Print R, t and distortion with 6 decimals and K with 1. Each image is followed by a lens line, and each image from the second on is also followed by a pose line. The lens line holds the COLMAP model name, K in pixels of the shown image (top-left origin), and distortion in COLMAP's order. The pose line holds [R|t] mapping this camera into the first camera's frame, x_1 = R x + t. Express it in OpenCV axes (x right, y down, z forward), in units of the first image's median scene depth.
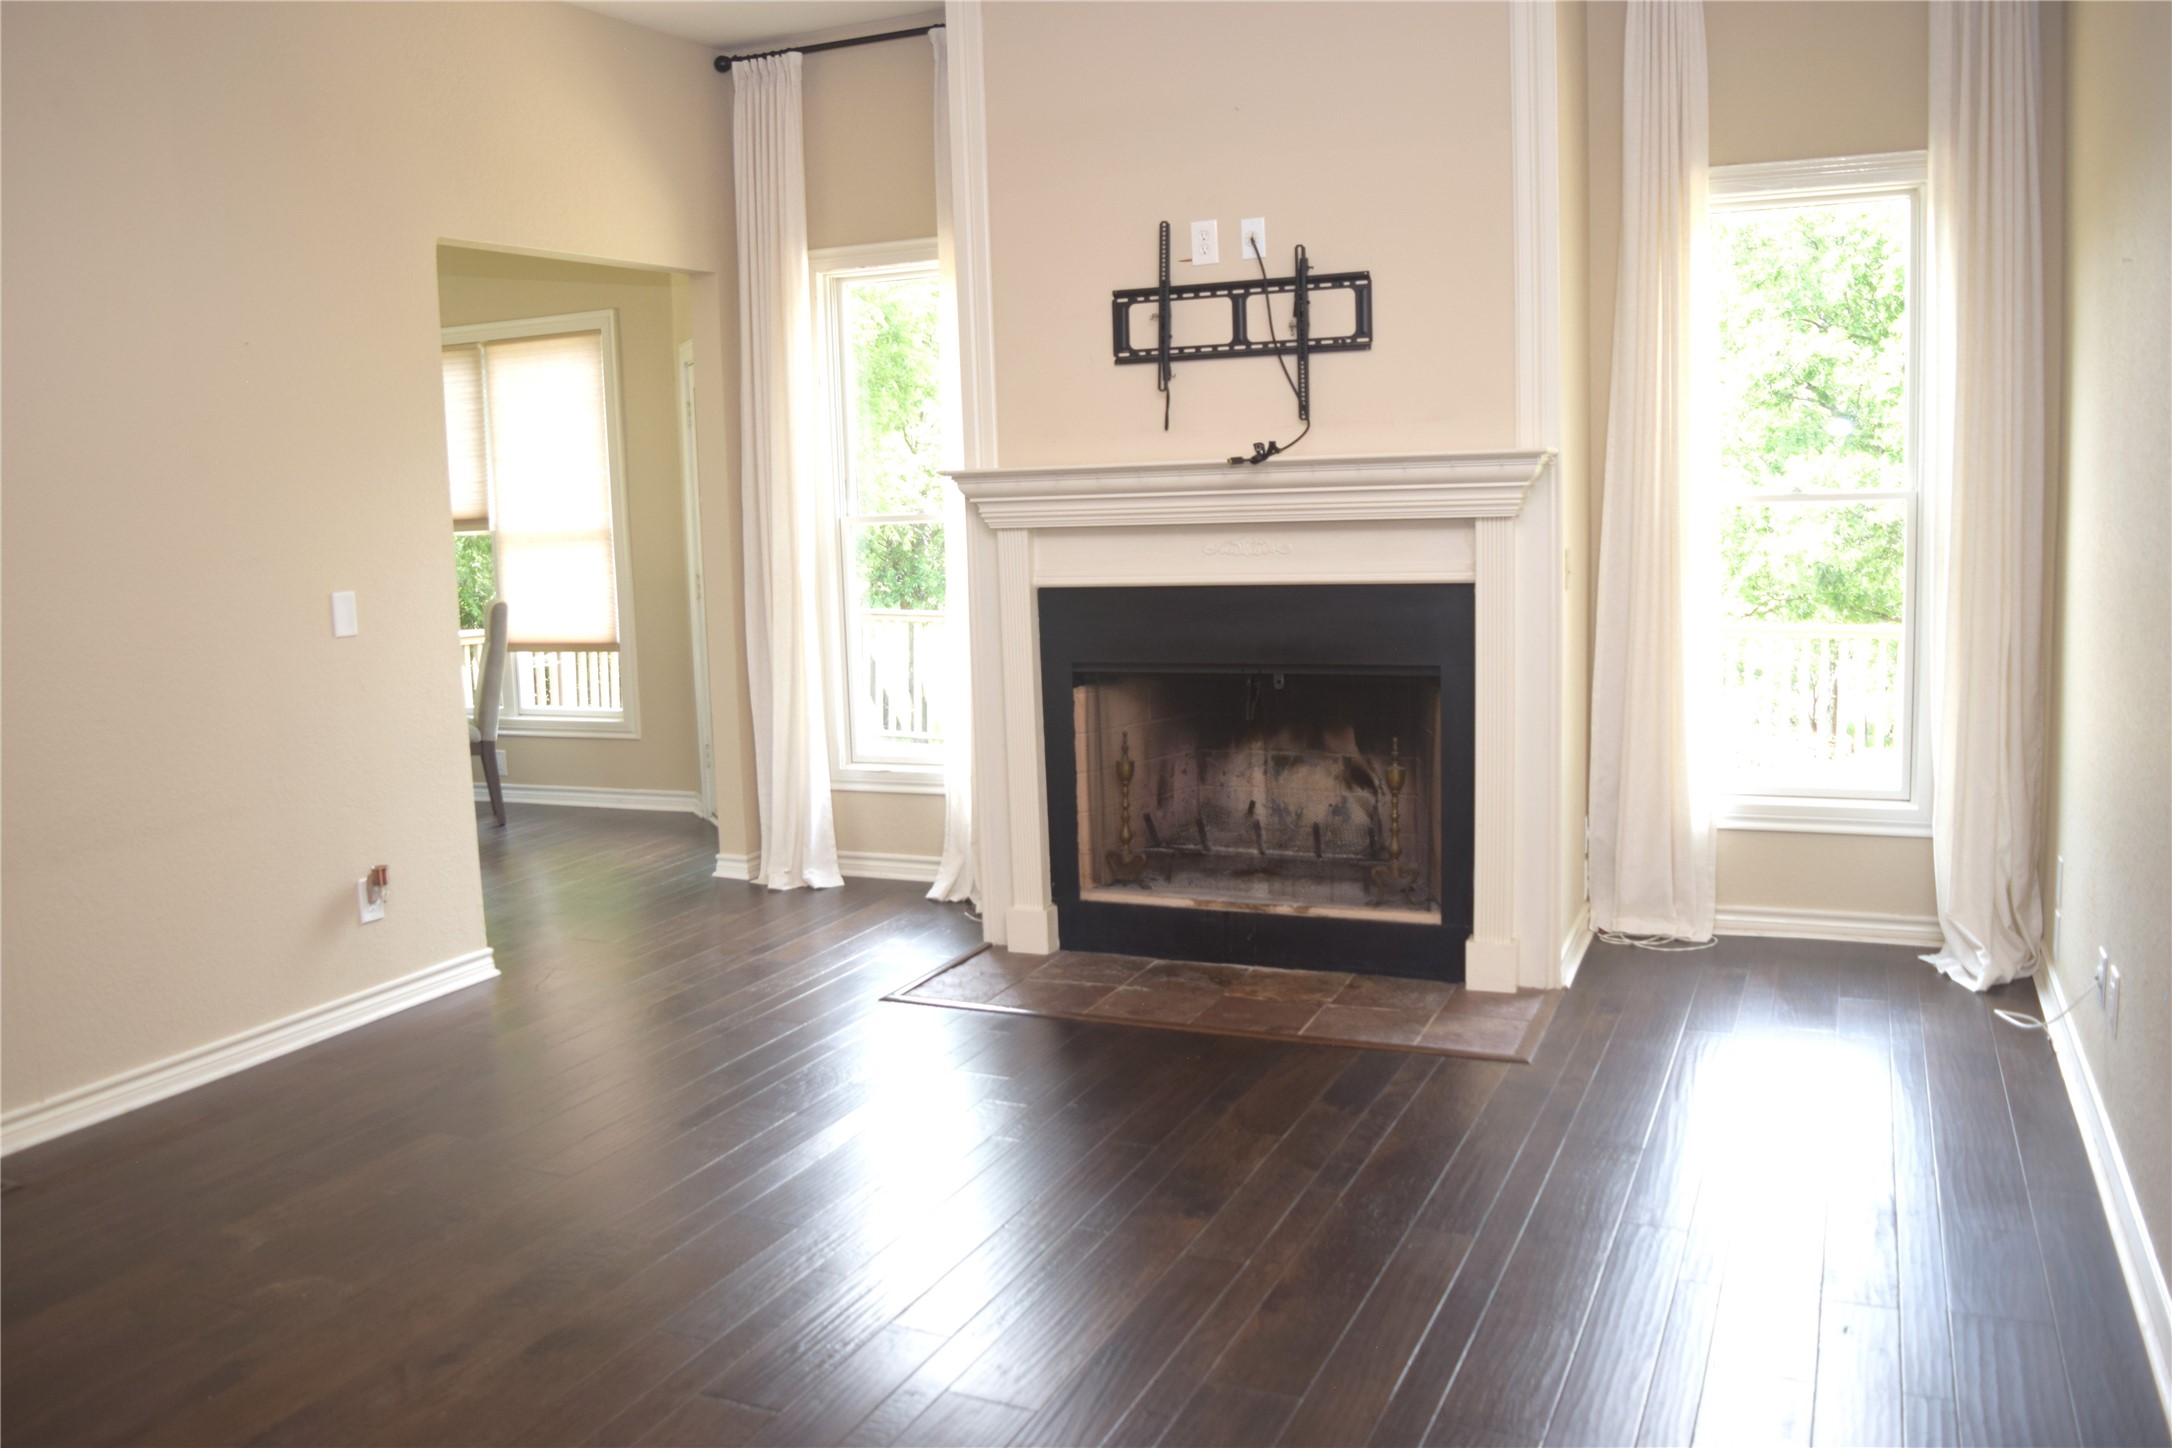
lens RADIAL K [[1716.4, 0, 1088.0], [0, 1716.4, 723.7], [0, 0, 1]] dist [-0.098030, 0.027038]
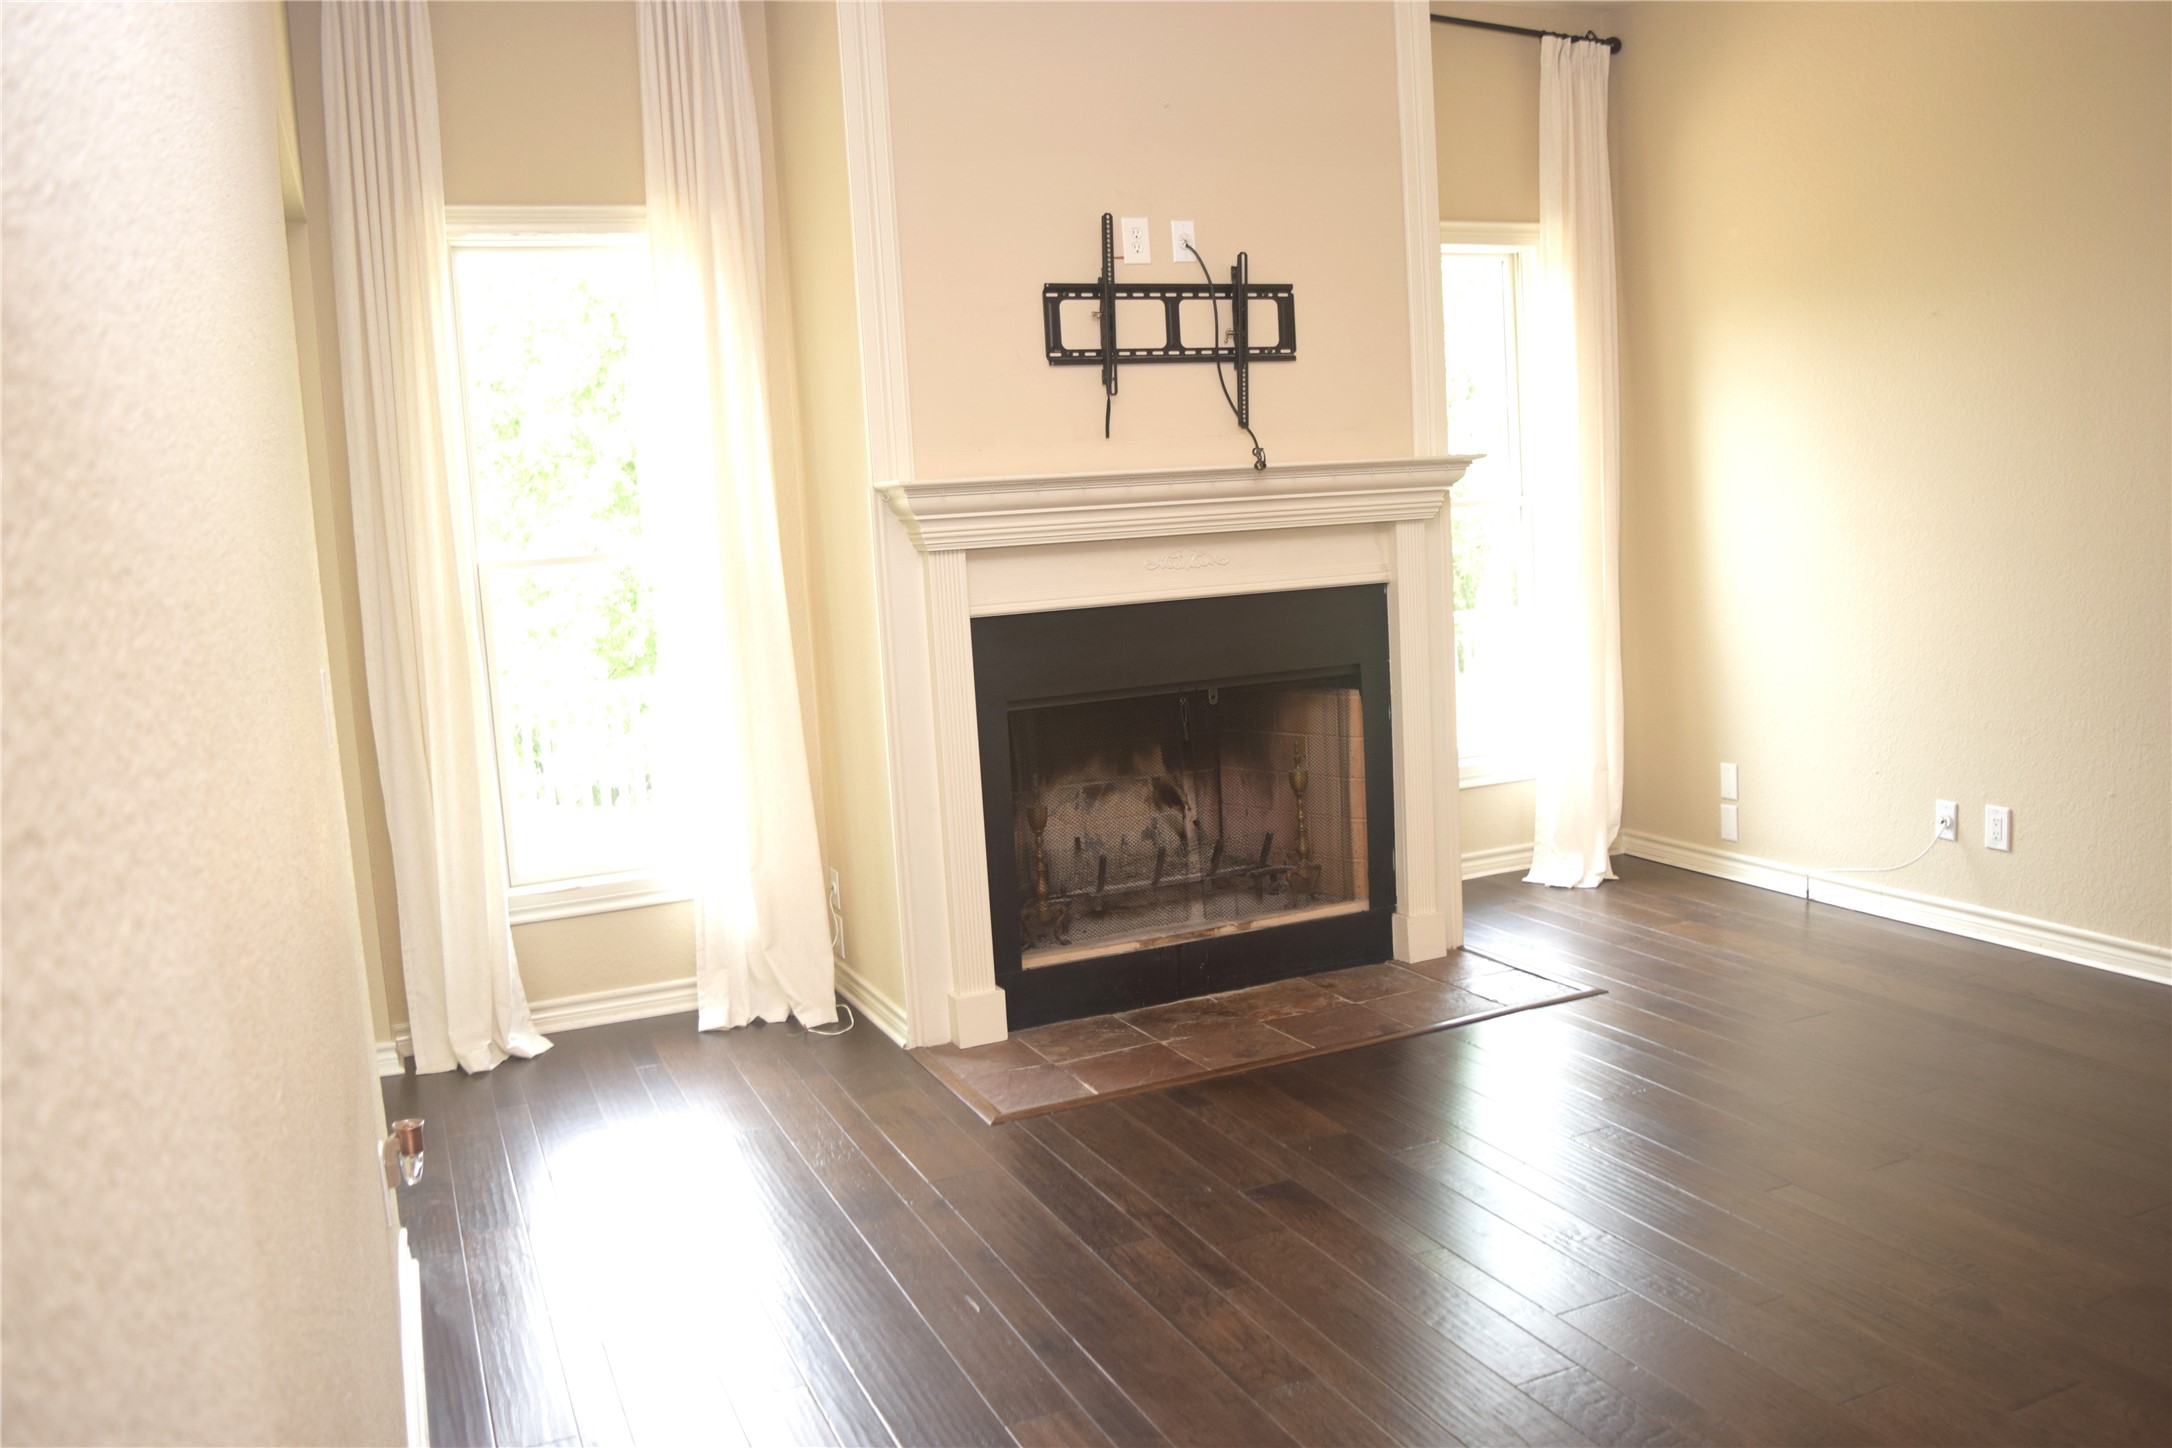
lens RADIAL K [[1716.4, 0, 1090.6], [0, 1716.4, 721.7], [0, 0, 1]] dist [-0.098030, 0.027038]
pose [[0.676807, -0.097947, 0.729615, -0.661882], [0.132963, 0.991073, 0.009707, -0.029896], [-0.724053, 0.090442, 0.683789, 0.392624]]
